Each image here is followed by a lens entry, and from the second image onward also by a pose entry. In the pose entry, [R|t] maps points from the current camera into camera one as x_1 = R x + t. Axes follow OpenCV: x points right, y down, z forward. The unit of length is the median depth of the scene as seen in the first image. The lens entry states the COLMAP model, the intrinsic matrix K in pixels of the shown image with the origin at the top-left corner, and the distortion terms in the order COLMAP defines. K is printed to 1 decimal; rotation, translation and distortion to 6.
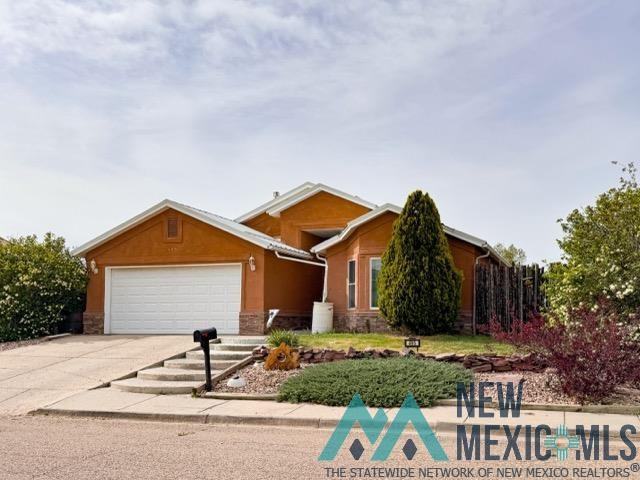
lens RADIAL K [[684.2, 0, 320.0], [0, 684.2, 240.0], [0, 0, 1]] dist [0.235428, -0.616710]
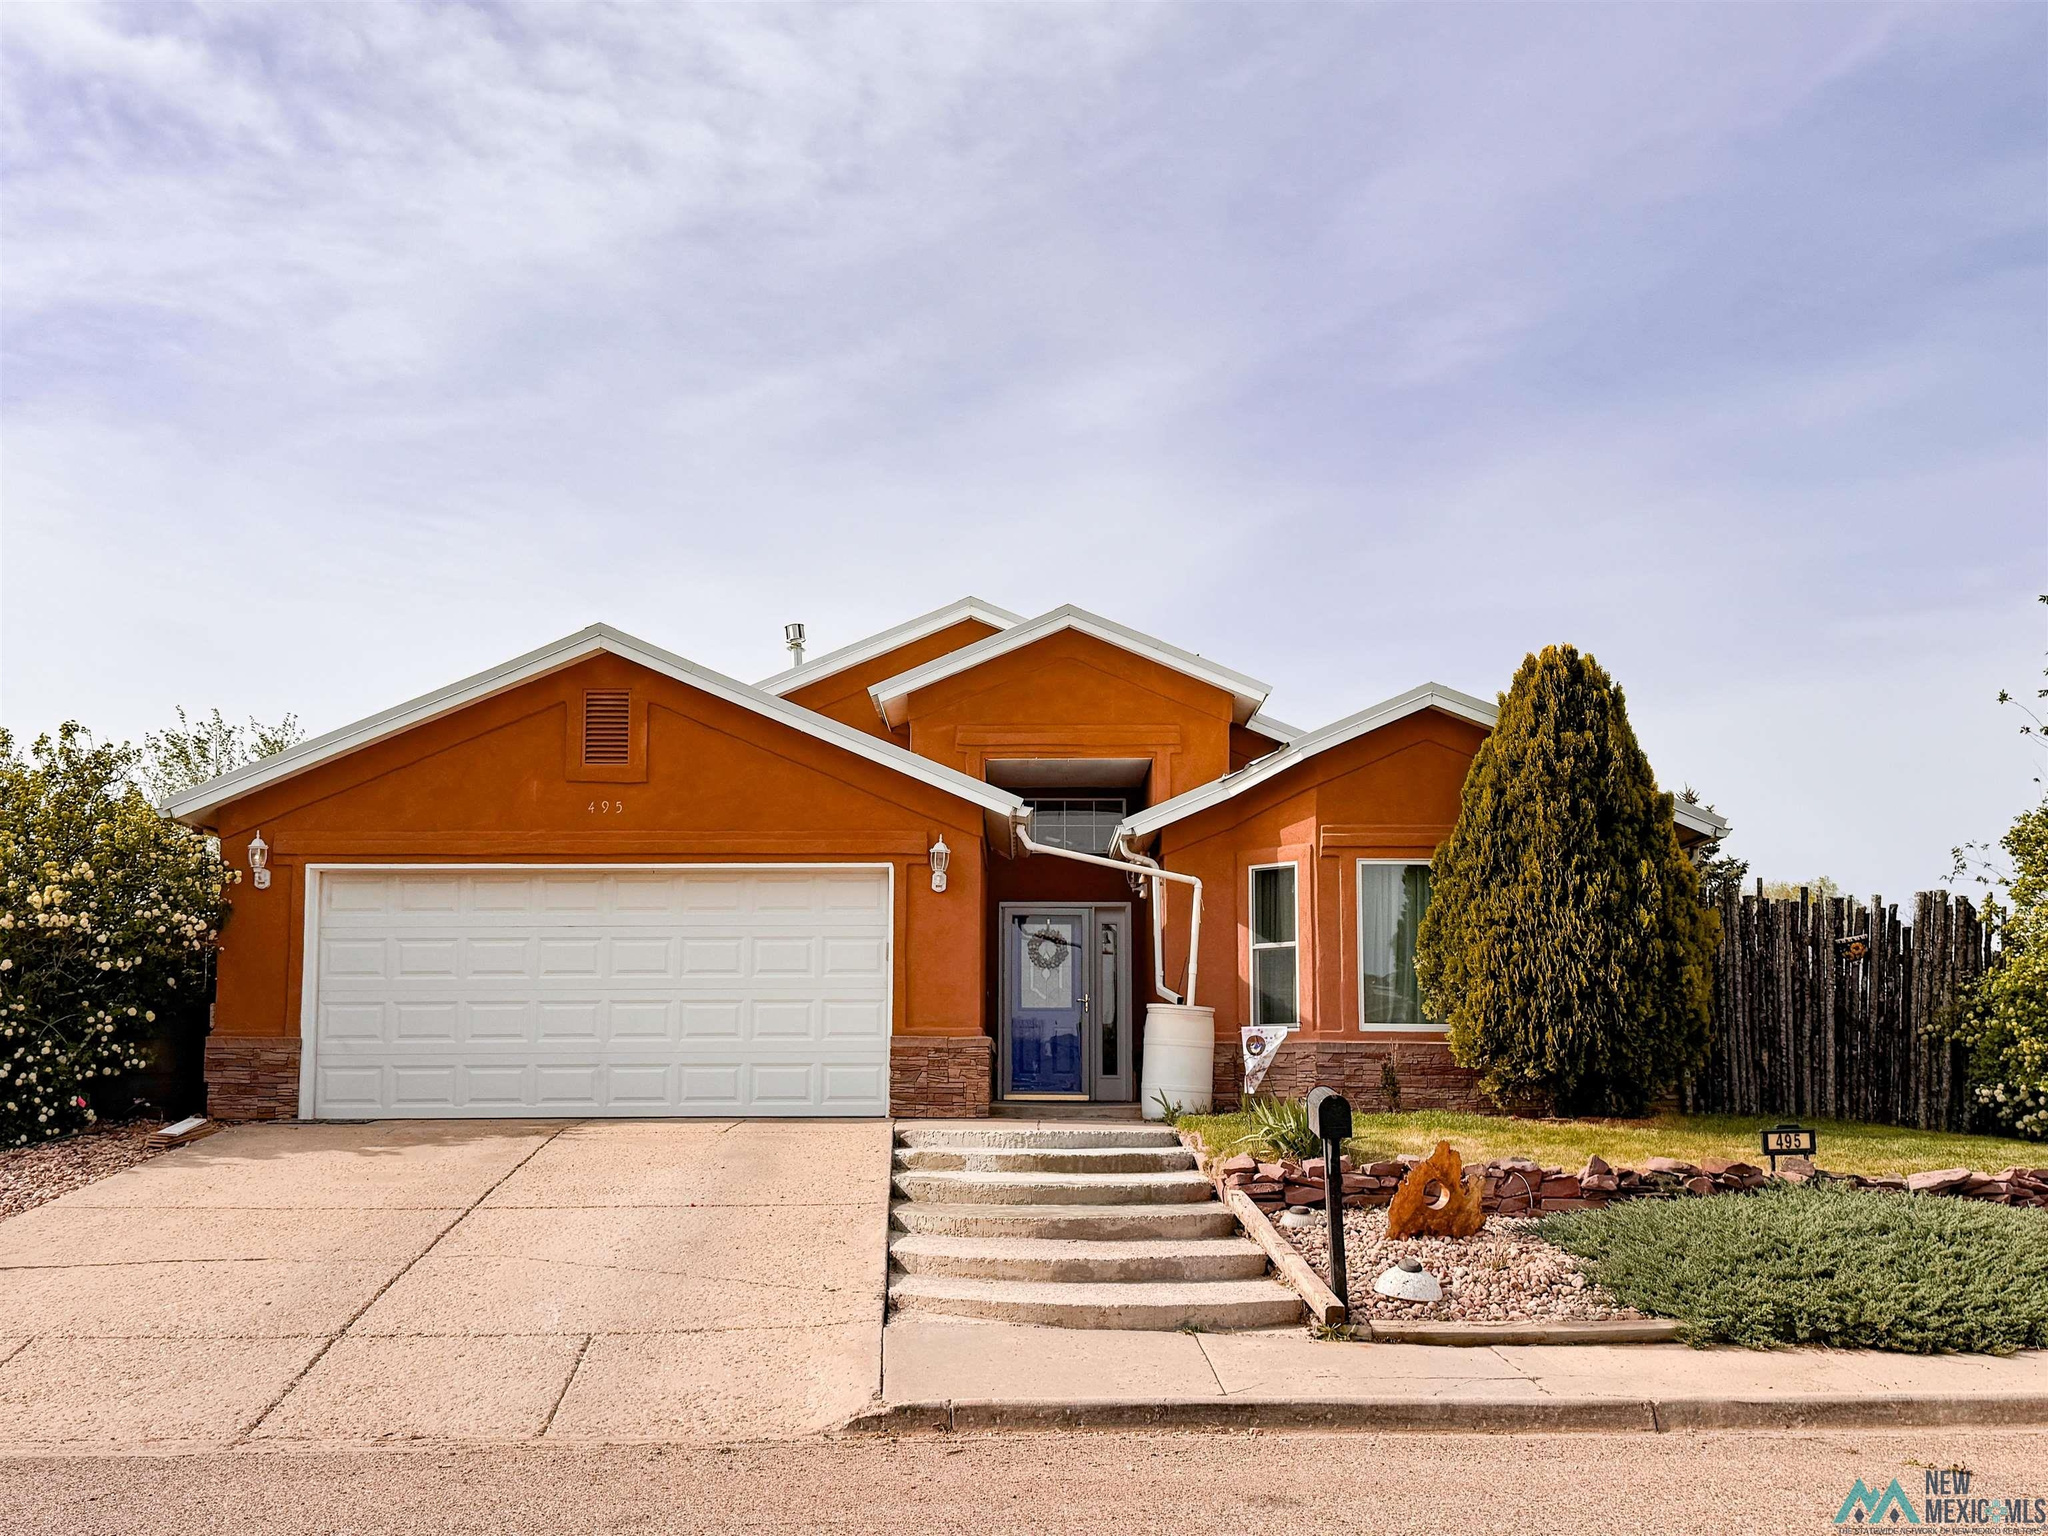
lens RADIAL K [[2189.4, 0, 1024.0], [0, 2189.4, 768.0], [0, 0, 1]] dist [0.235428, -0.616710]
pose [[0.939914, 0.045734, 0.338335, -0.372029], [-0.037745, 0.998832, -0.030159, 0.019274], [-0.339319, 0.015576, 0.940542, 0.129402]]
